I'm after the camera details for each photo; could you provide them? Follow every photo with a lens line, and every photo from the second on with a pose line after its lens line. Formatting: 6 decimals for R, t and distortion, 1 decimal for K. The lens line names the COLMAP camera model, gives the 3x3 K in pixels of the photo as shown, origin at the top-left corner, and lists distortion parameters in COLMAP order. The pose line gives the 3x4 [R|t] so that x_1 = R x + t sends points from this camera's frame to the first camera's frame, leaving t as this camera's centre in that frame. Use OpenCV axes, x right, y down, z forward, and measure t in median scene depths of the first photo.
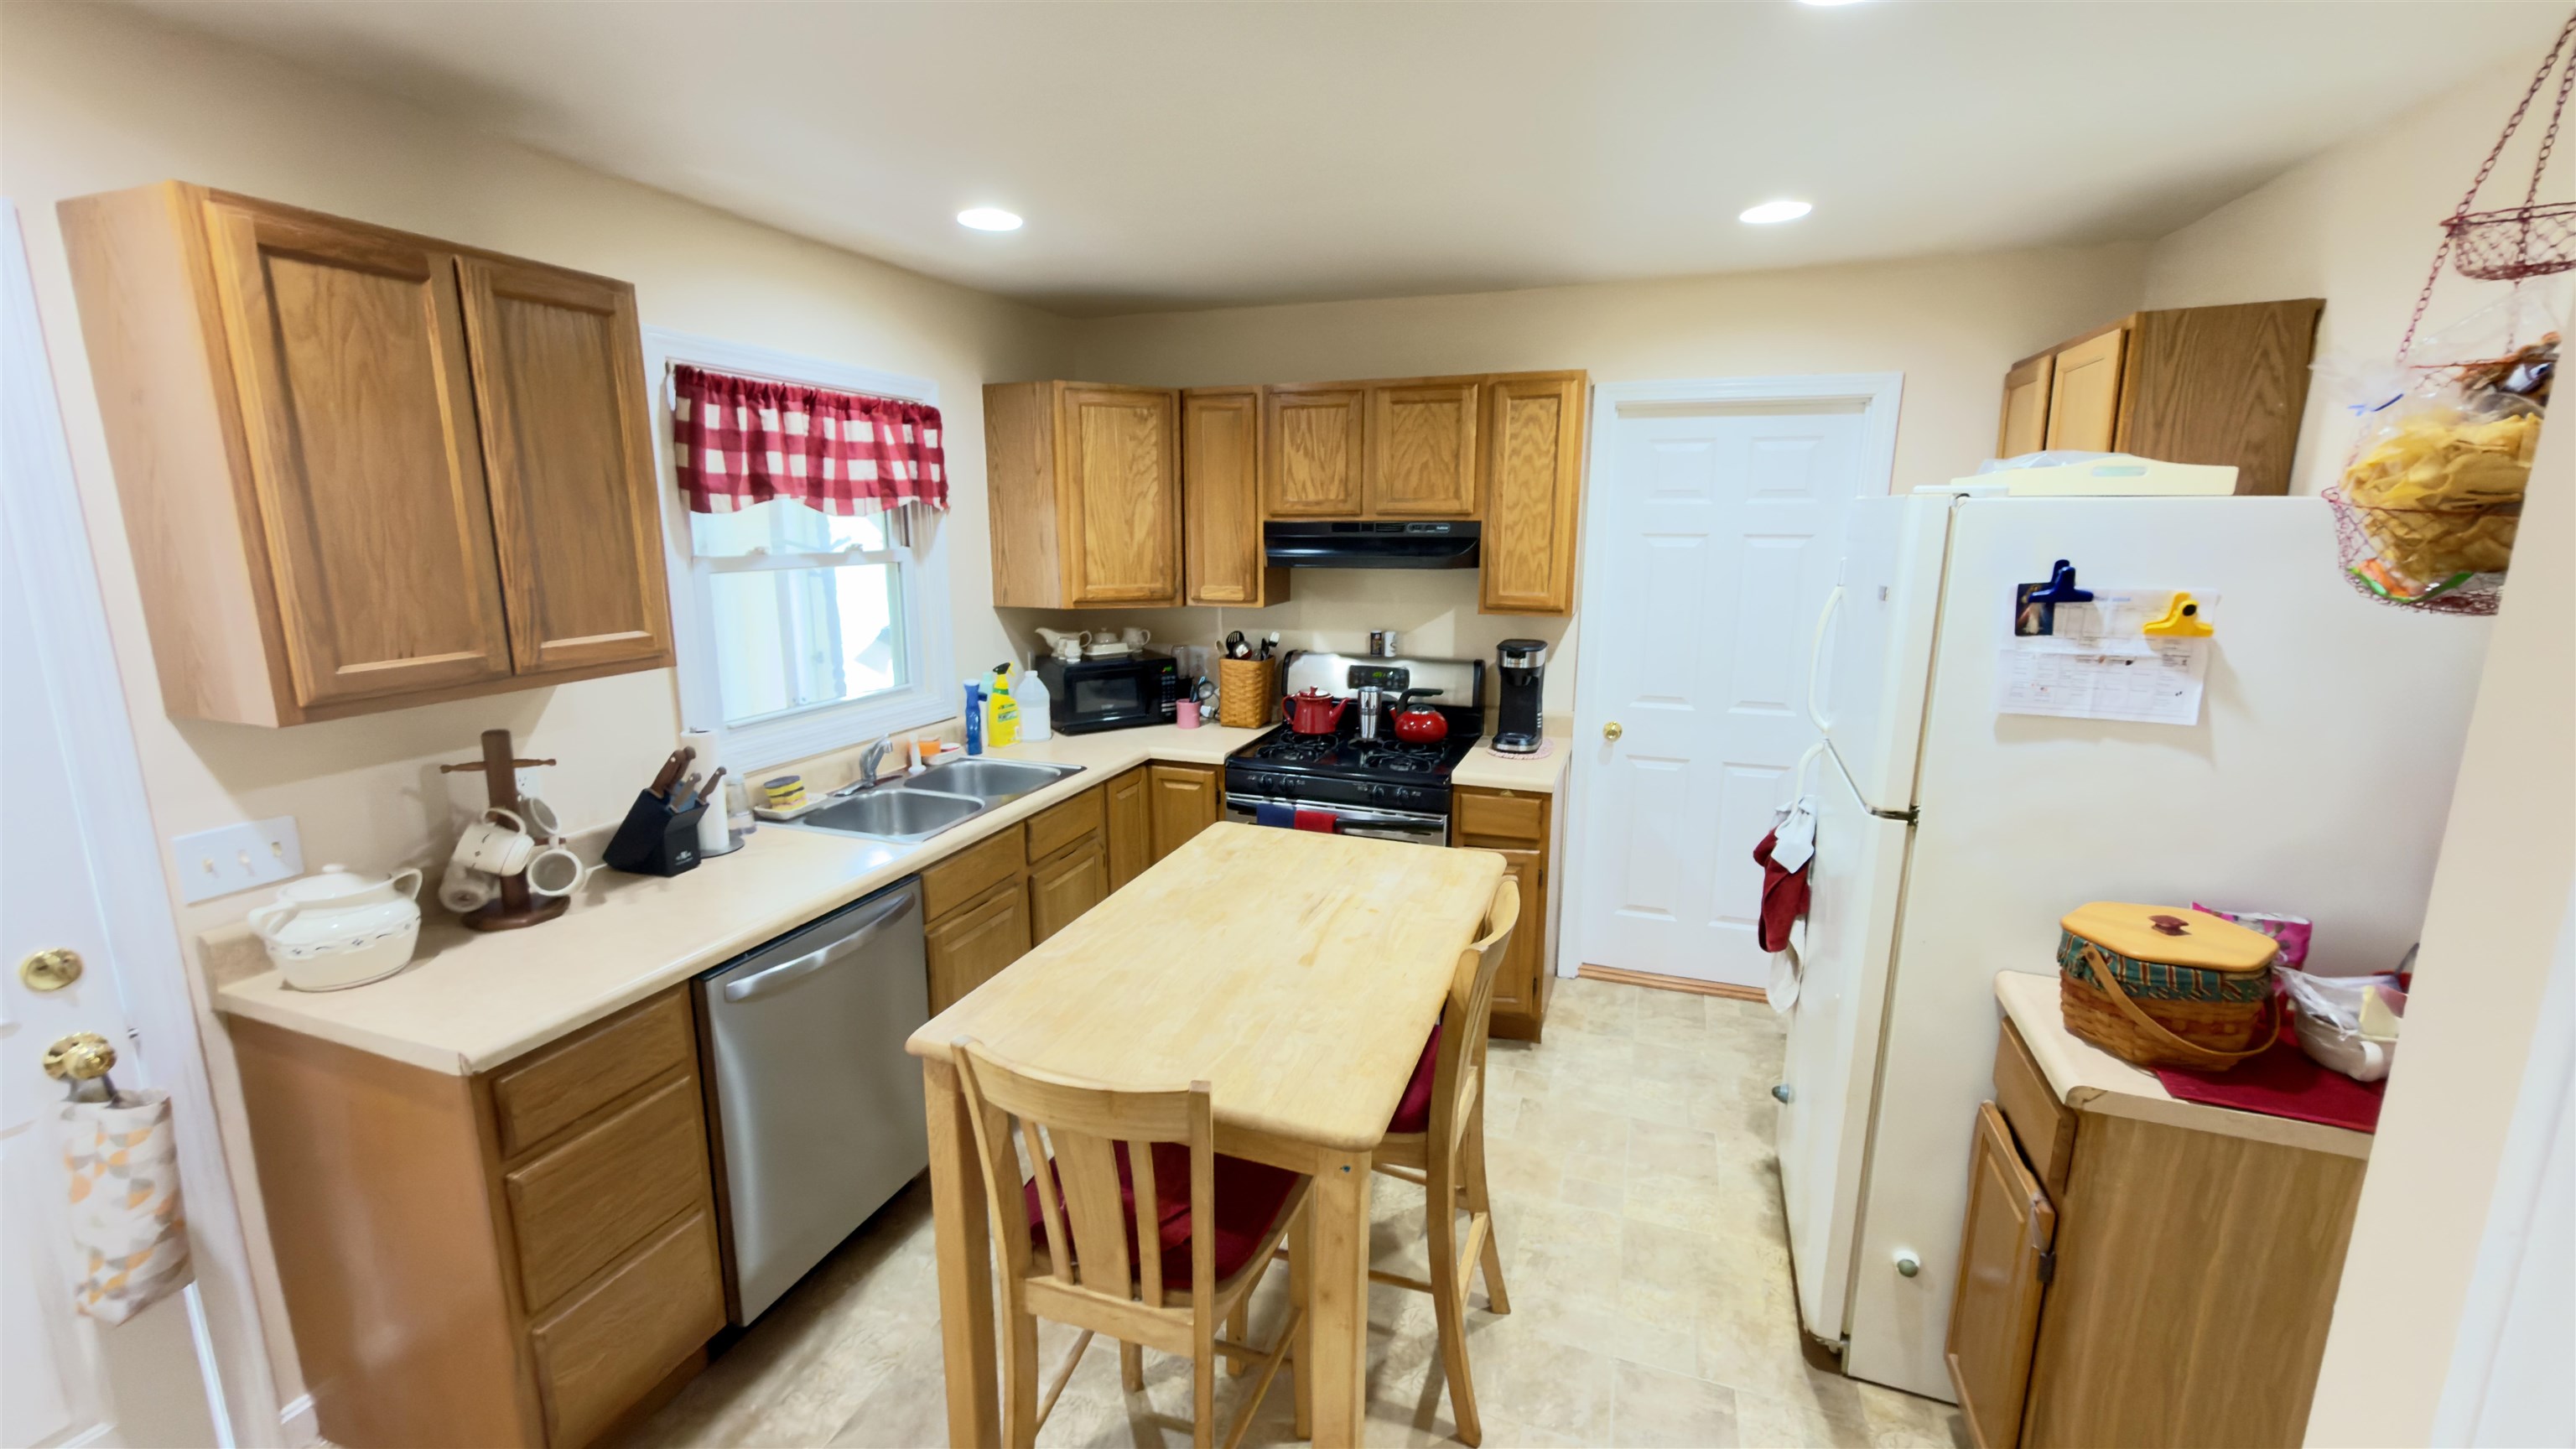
lens RADIAL K [[1032.0, 0, 1287.3], [0, 1032.0, 721.7], [0, 0, 1]] dist [-0.000983, -0.000038]
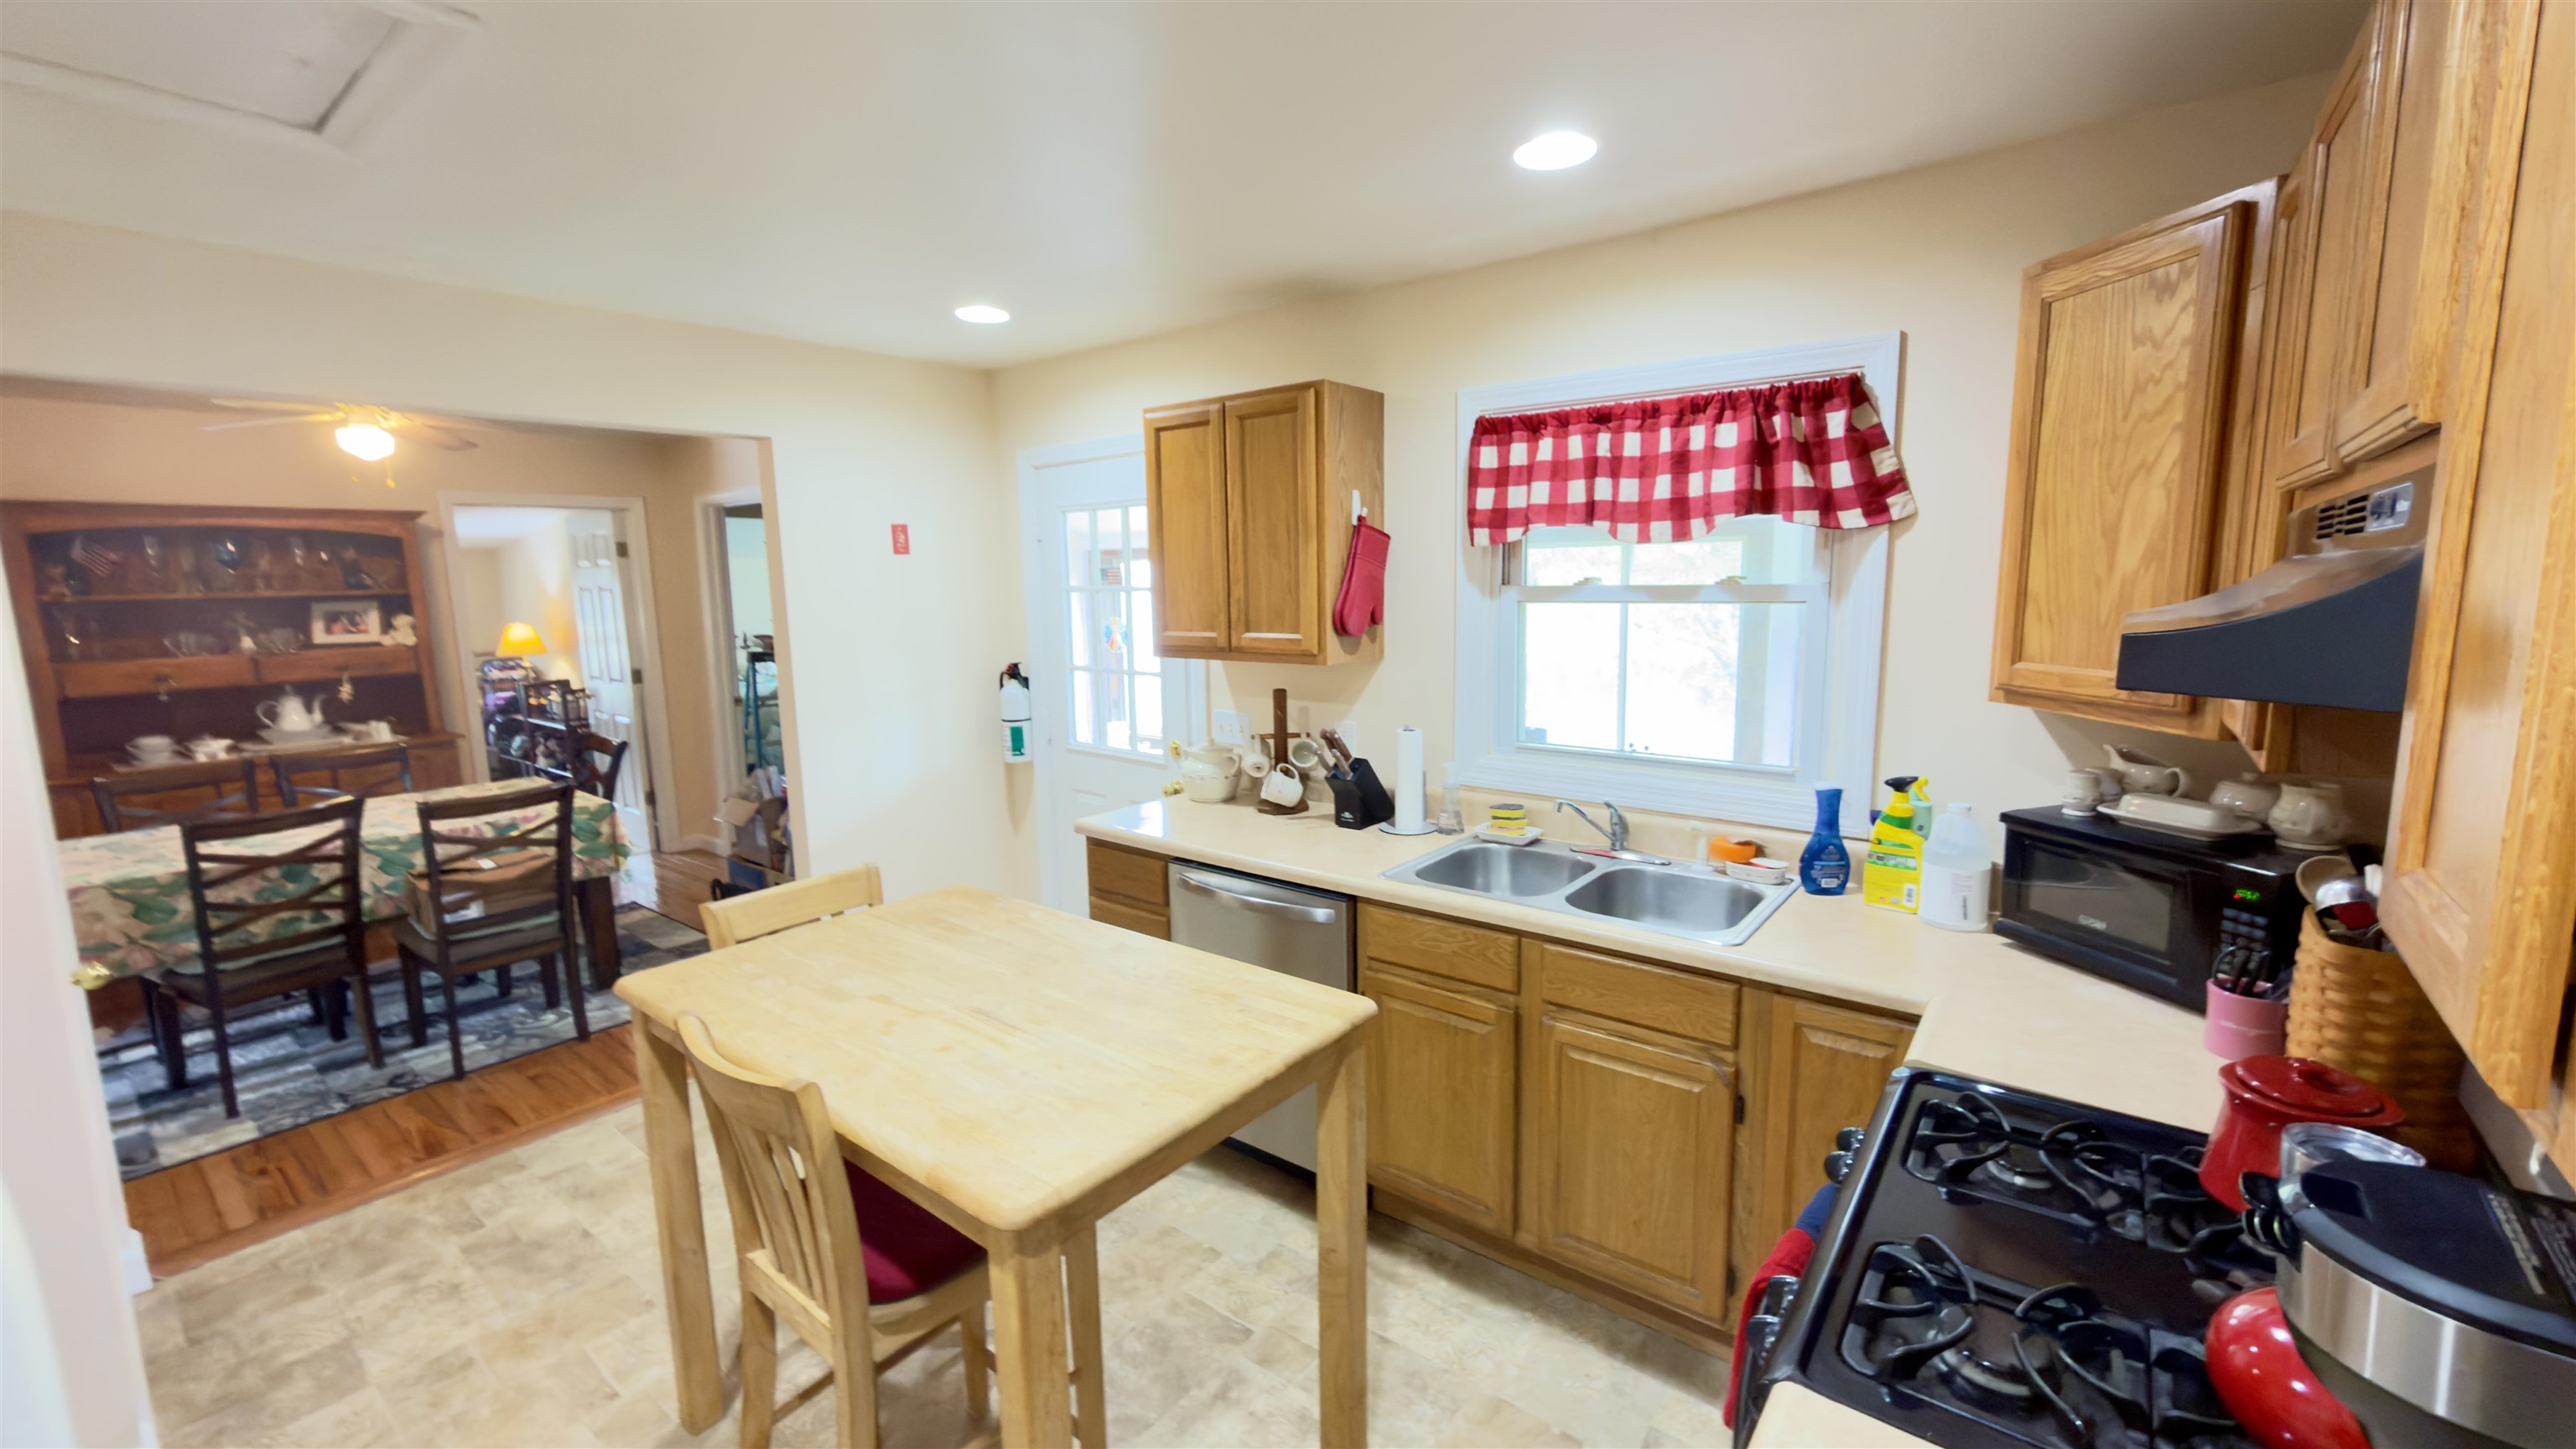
lens RADIAL K [[1032.0, 0, 1288.4], [0, 1032.0, 723.7], [0, 0, 1]] dist [-0.000983, -0.000038]
pose [[-0.316812, 0.139103, -0.938233, 0.517143], [-0.167540, 0.965426, 0.199708, -0.185290], [0.933574, 0.220461, -0.282553, 1.054927]]
